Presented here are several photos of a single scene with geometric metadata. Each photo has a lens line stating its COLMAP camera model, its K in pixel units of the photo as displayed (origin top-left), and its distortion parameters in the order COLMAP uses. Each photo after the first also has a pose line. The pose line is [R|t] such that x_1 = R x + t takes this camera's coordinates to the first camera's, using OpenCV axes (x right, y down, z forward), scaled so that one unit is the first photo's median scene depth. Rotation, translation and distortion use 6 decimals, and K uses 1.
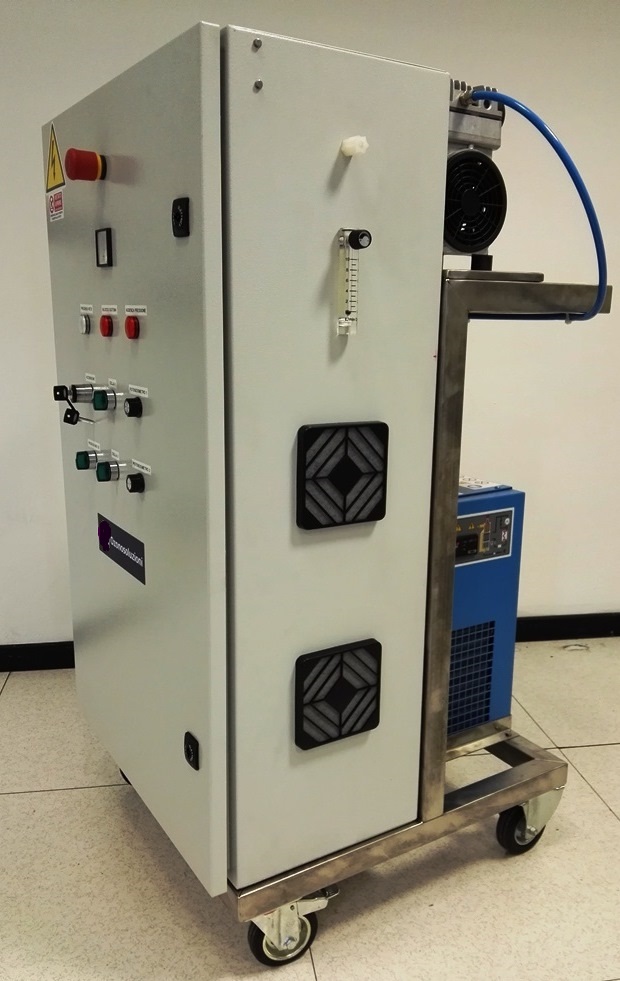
lens RADIAL K [[824.1, 0, 328.2], [0, 824.1, 510.1], [0, 0, 1]] dist [0.048856, -0.001064]
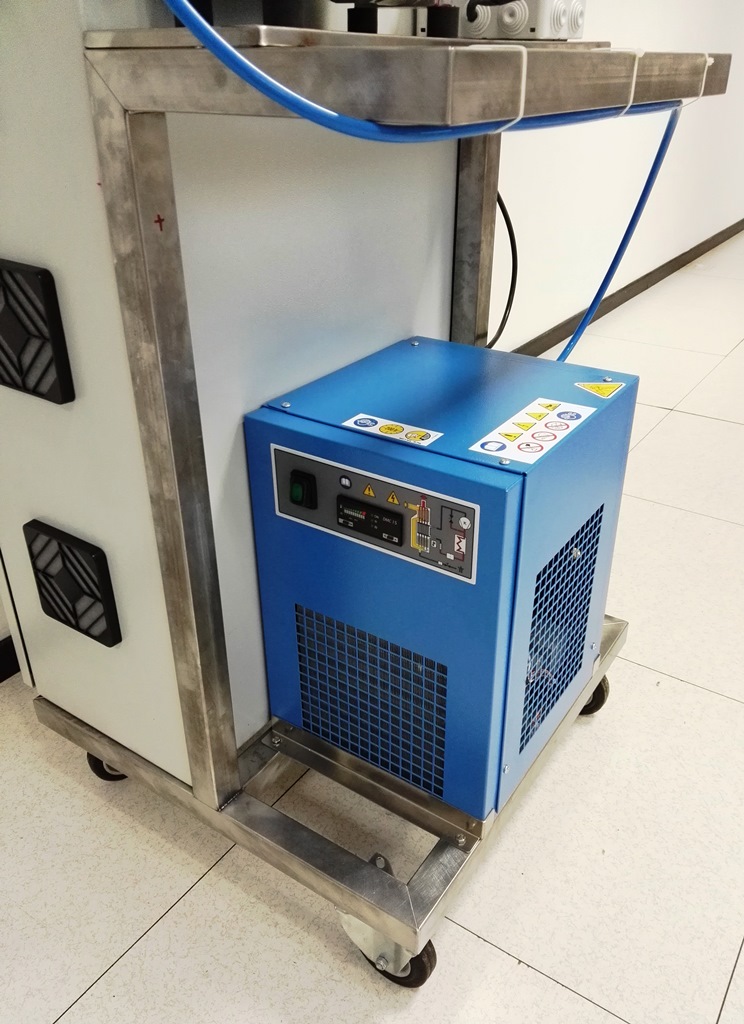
lens RADIAL K [[843.1, 0, 391.3], [0, 843.1, 517.8], [0, 0, 1]] dist [0.055981, -0.105508]
pose [[0.405038, 0.438495, -0.802288, 0.833348], [-0.214612, 0.898570, 0.382771, -0.249885], [0.888755, 0.017144, 0.458062, 0.904732]]
